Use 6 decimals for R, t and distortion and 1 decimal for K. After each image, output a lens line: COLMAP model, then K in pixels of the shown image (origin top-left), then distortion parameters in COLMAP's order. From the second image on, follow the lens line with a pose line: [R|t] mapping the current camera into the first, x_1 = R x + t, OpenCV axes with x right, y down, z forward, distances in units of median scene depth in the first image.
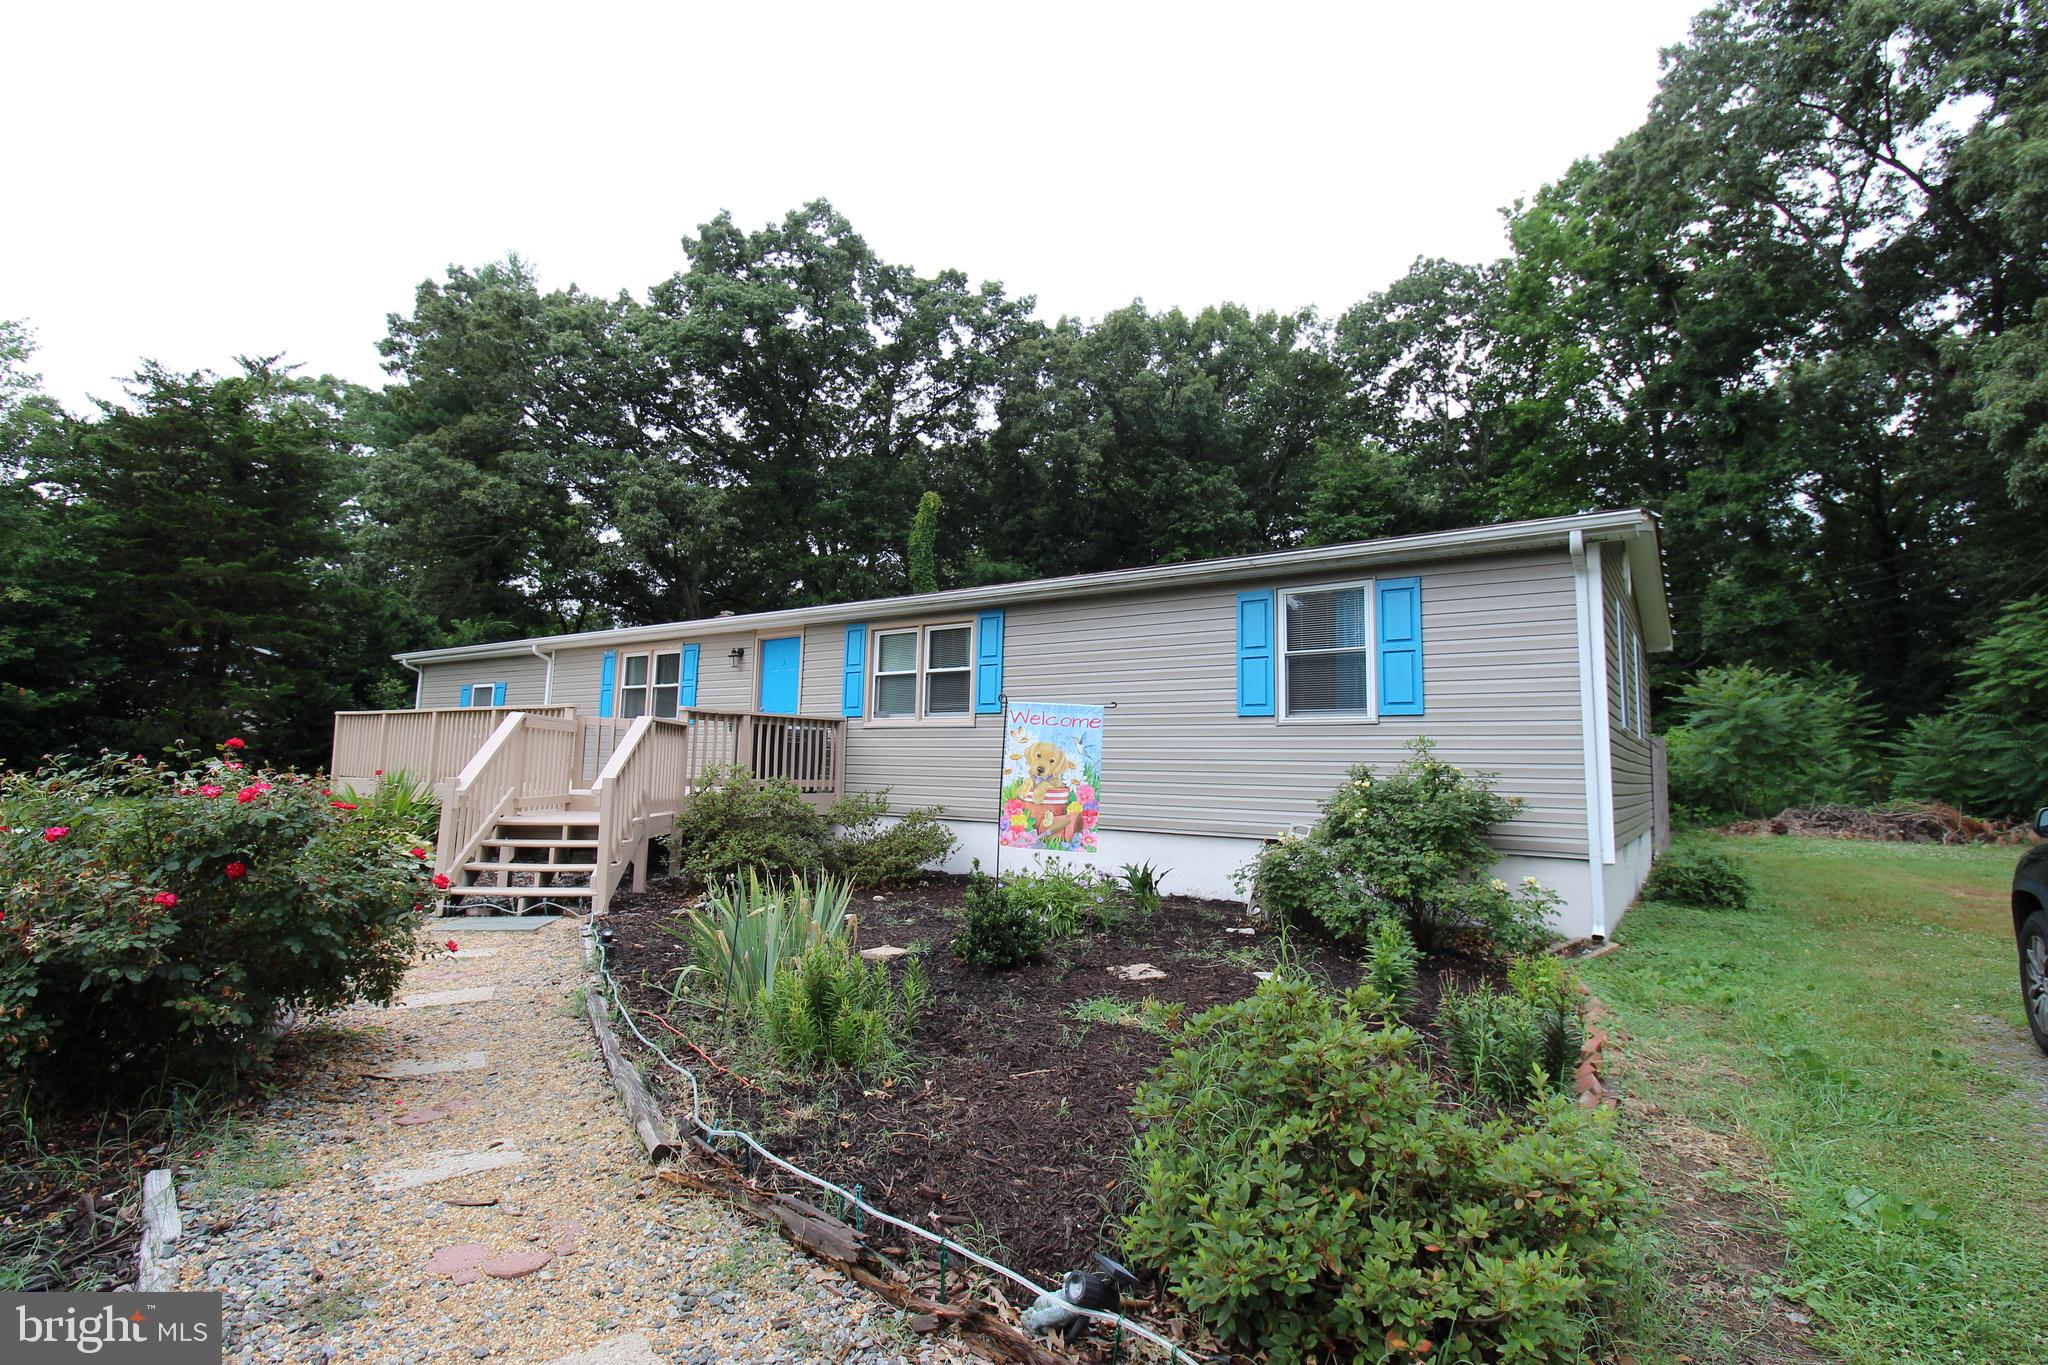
lens RADIAL K [[933.7, 0, 1011.1], [0, 933.7, 680.8], [0, 0, 1]] dist [0.001430, 0.000017]
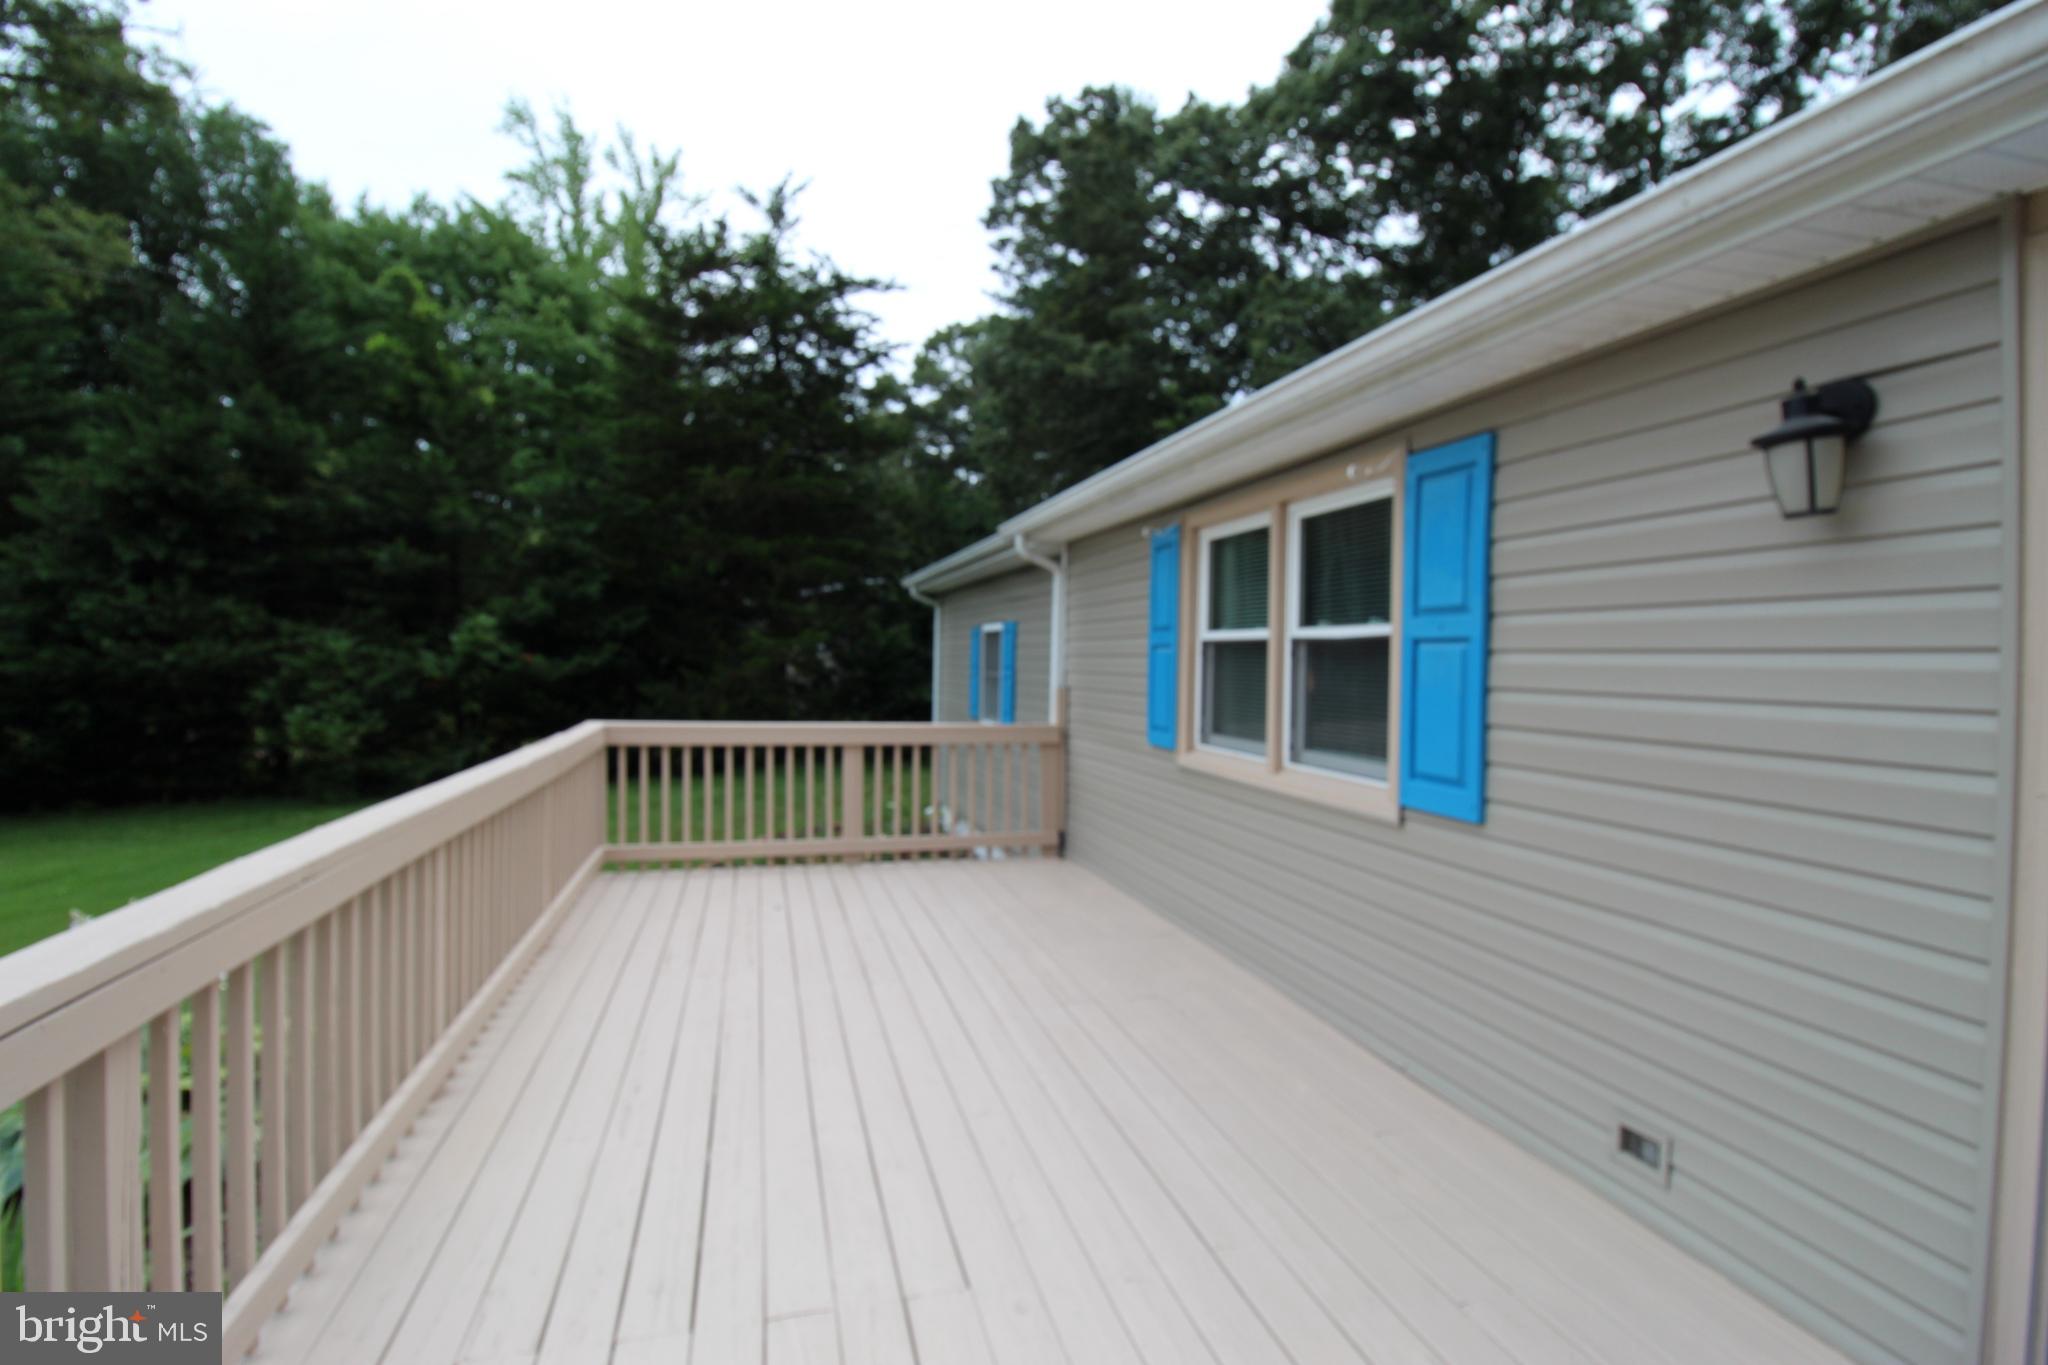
lens RADIAL K [[933.7, 0, 1011.1], [0, 933.7, 680.8], [0, 0, 1]] dist [0.001430, 0.000017]
pose [[0.776166, -0.003195, -0.630521, -0.118223], [0.070548, 0.994148, 0.081806, -0.003915], [0.626570, -0.107977, 0.771849, 0.316905]]
